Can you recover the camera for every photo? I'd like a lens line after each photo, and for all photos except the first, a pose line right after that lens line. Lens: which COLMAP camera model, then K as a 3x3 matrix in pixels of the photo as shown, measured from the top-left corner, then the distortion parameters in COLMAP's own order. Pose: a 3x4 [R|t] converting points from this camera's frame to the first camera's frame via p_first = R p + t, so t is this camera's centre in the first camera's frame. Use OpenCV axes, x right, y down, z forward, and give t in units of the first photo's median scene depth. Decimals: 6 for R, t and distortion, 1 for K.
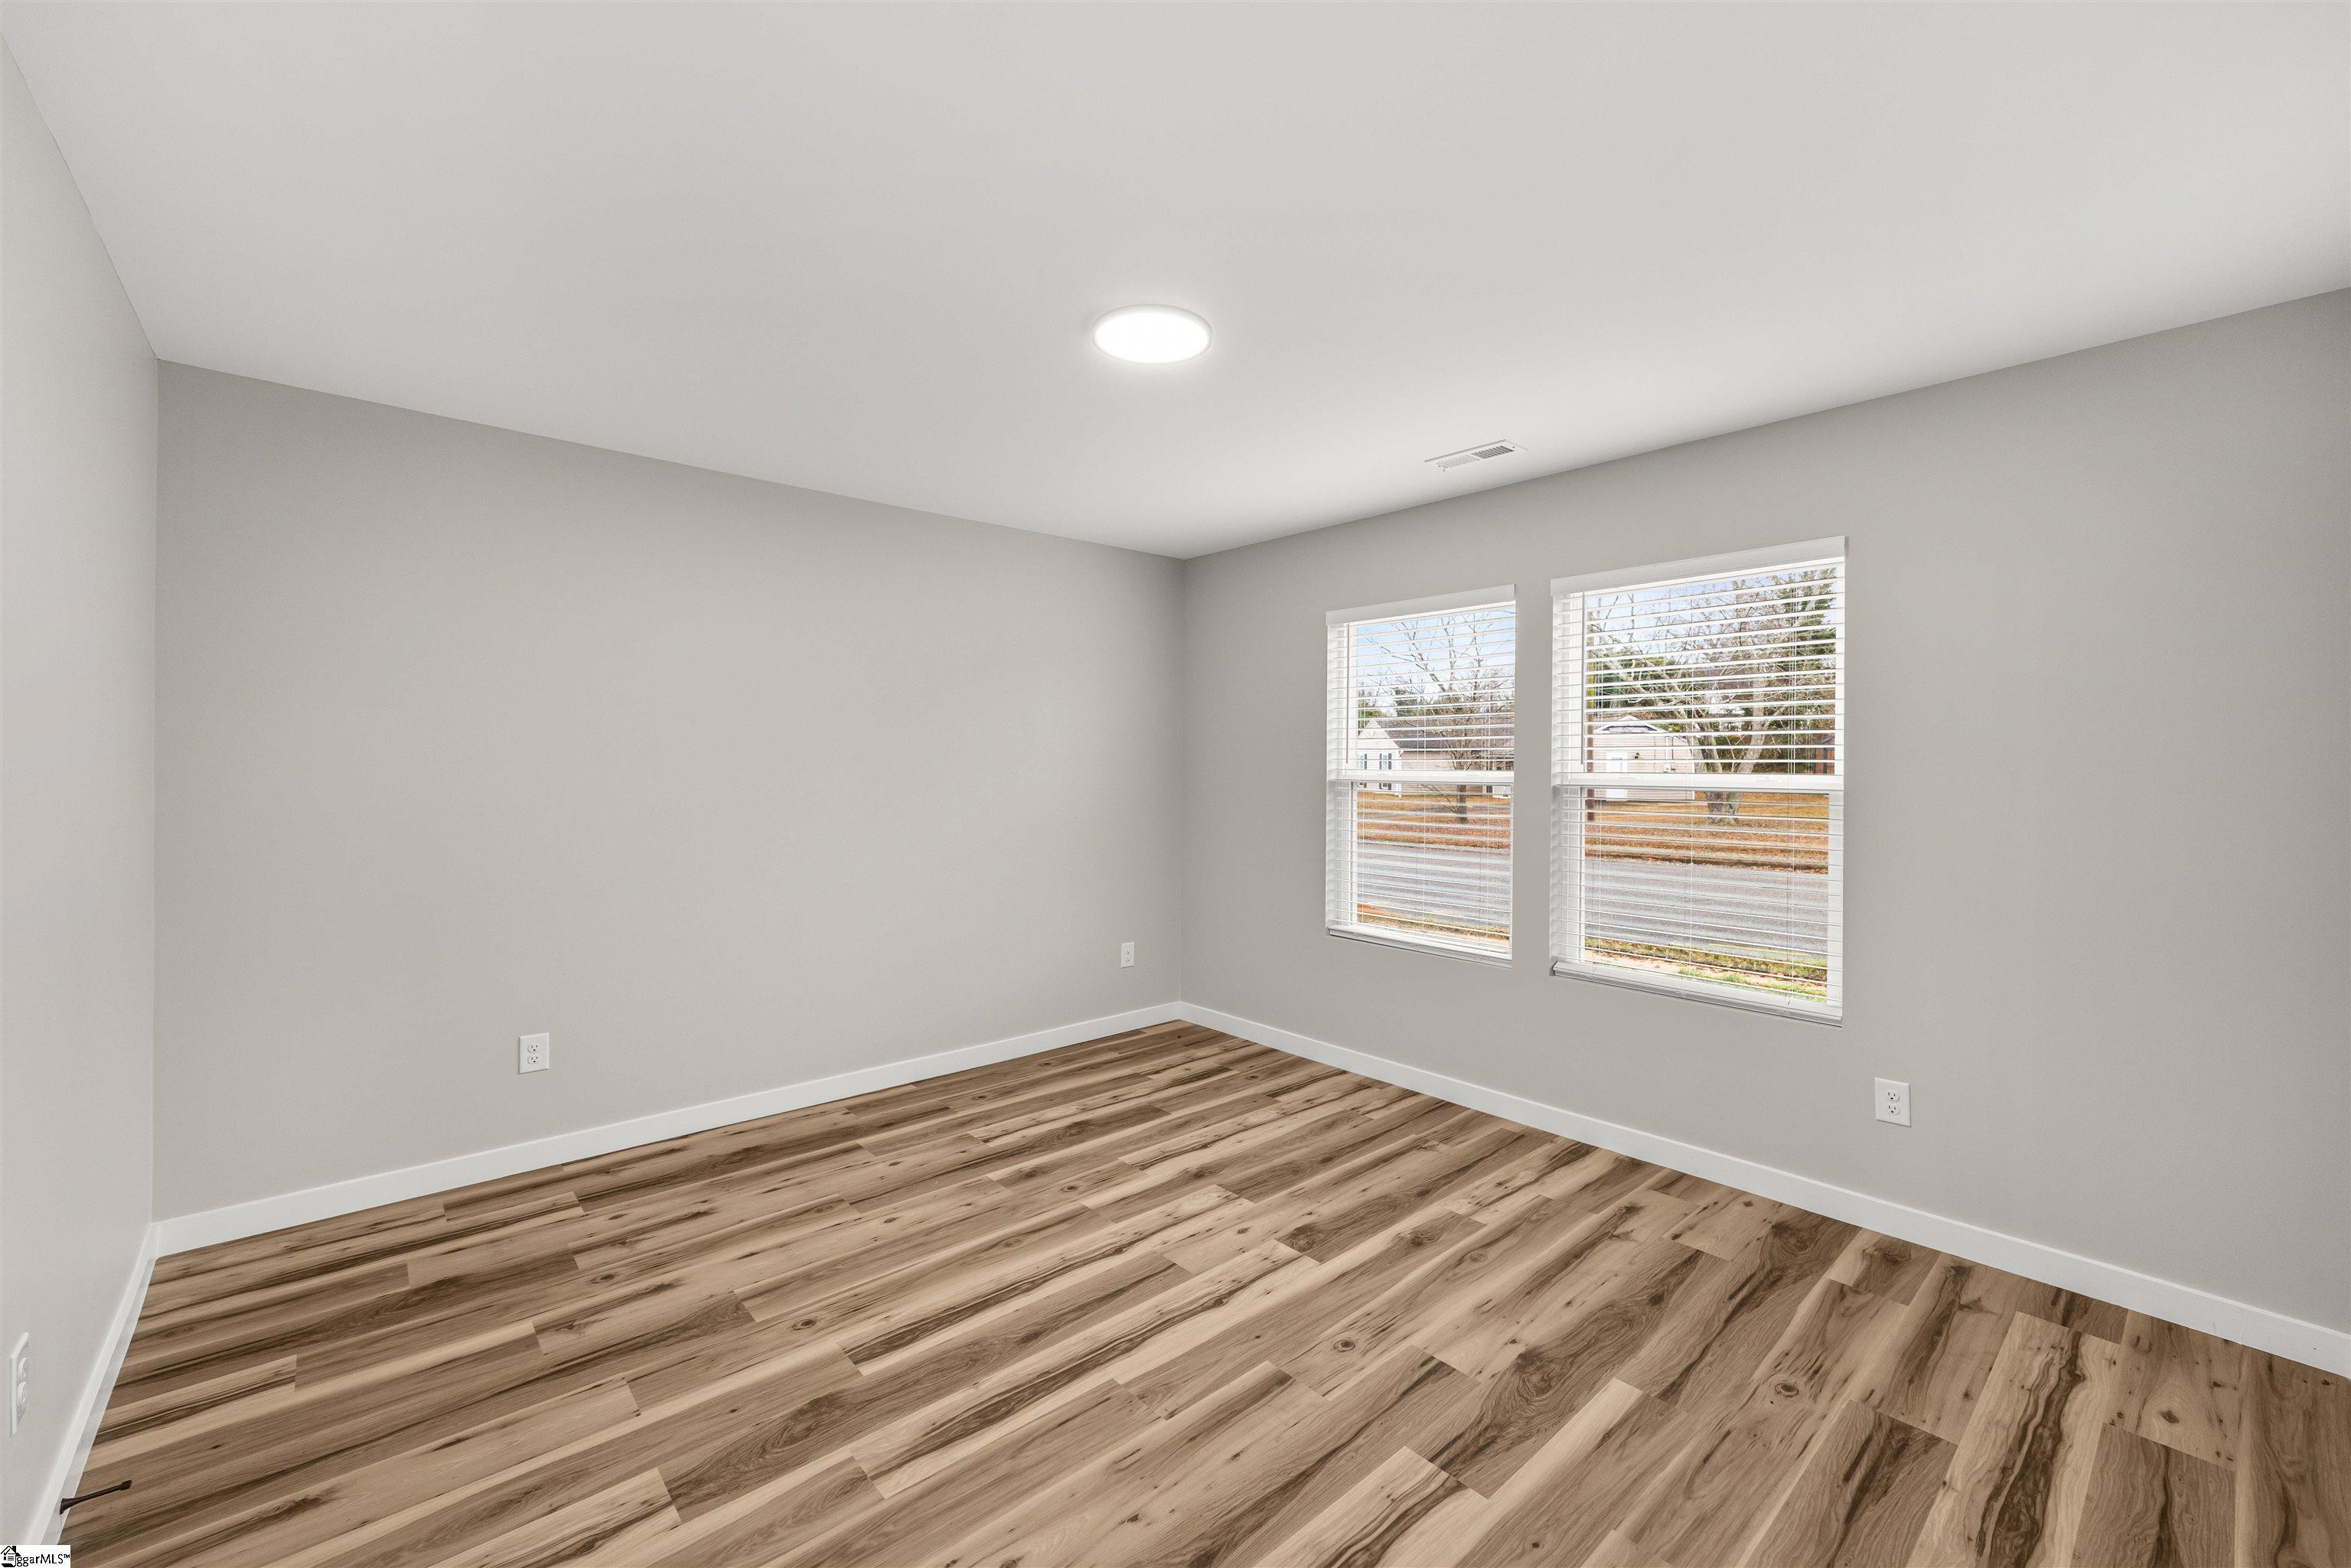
lens RADIAL K [[948.5, 0, 1167.2], [0, 948.5, 776.1], [0, 0, 1]] dist [0.000577, -0.000013]
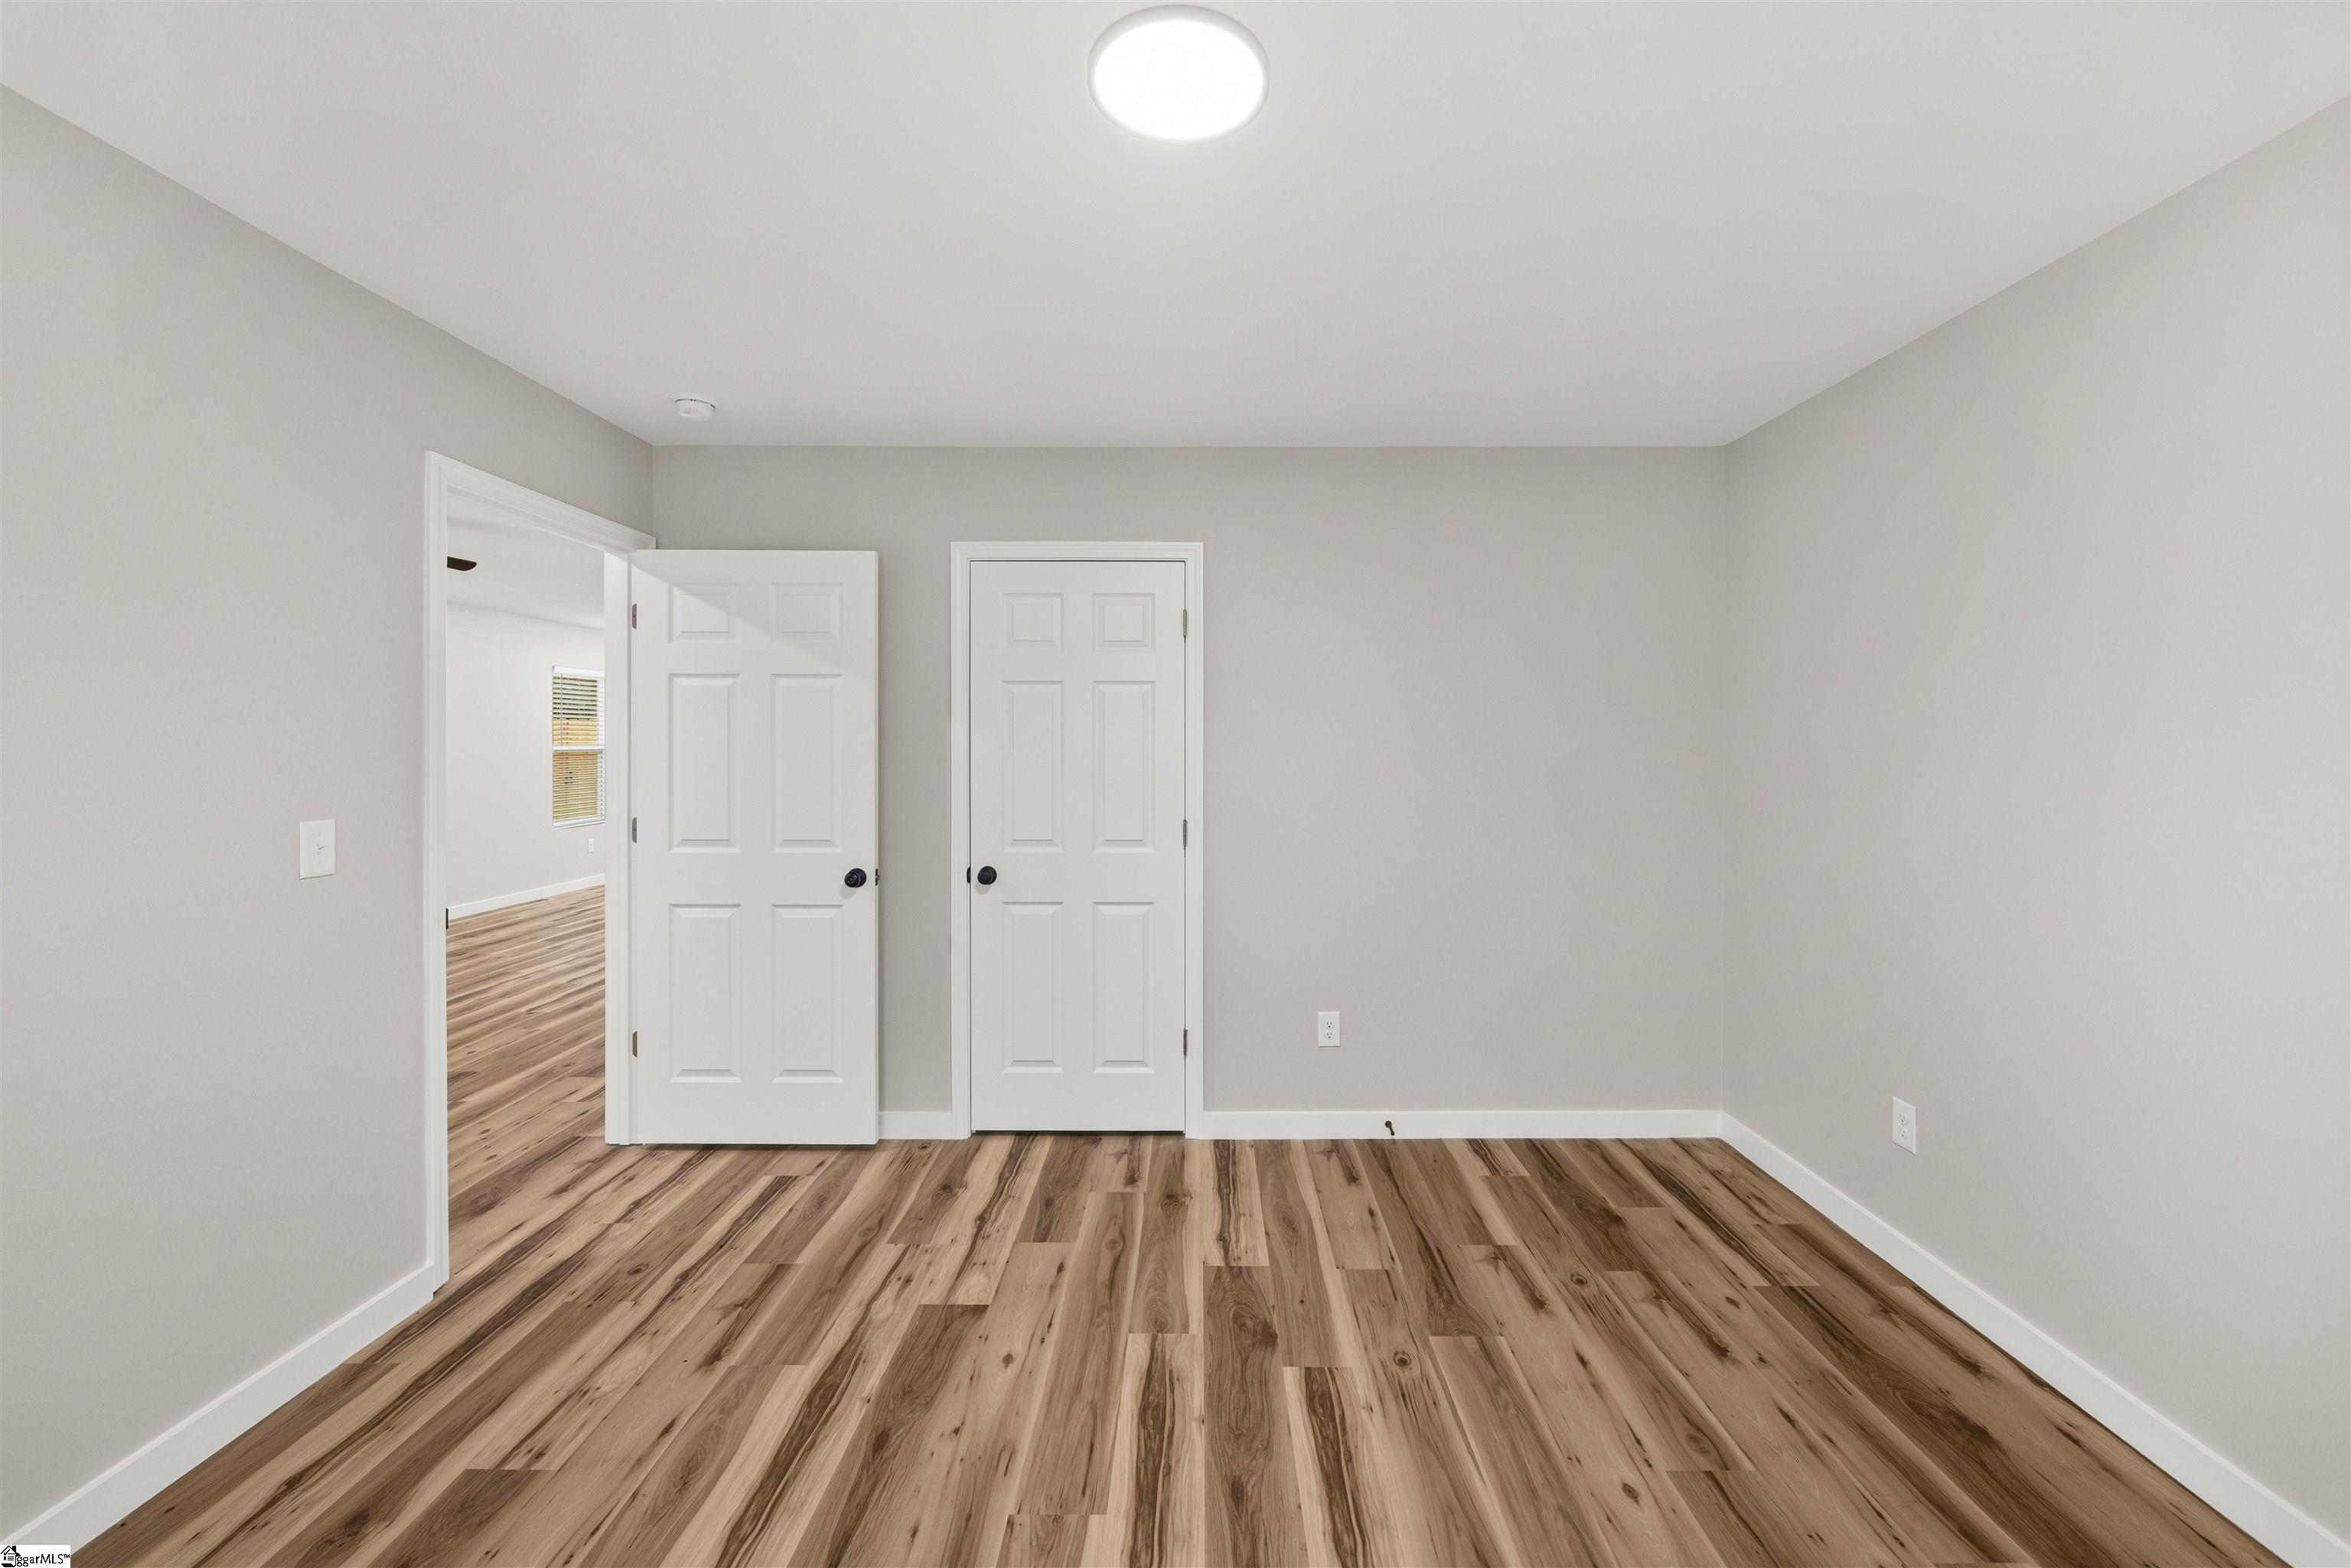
lens RADIAL K [[948.5, 0, 1169.3], [0, 948.5, 766.8], [0, 0, 1]] dist [0.000577, -0.000013]
pose [[-0.686862, 0.006403, -0.726760, 0.451045], [-0.014989, 0.999624, 0.022974, -0.029594], [0.726633, 0.026674, -0.686508, 1.437537]]
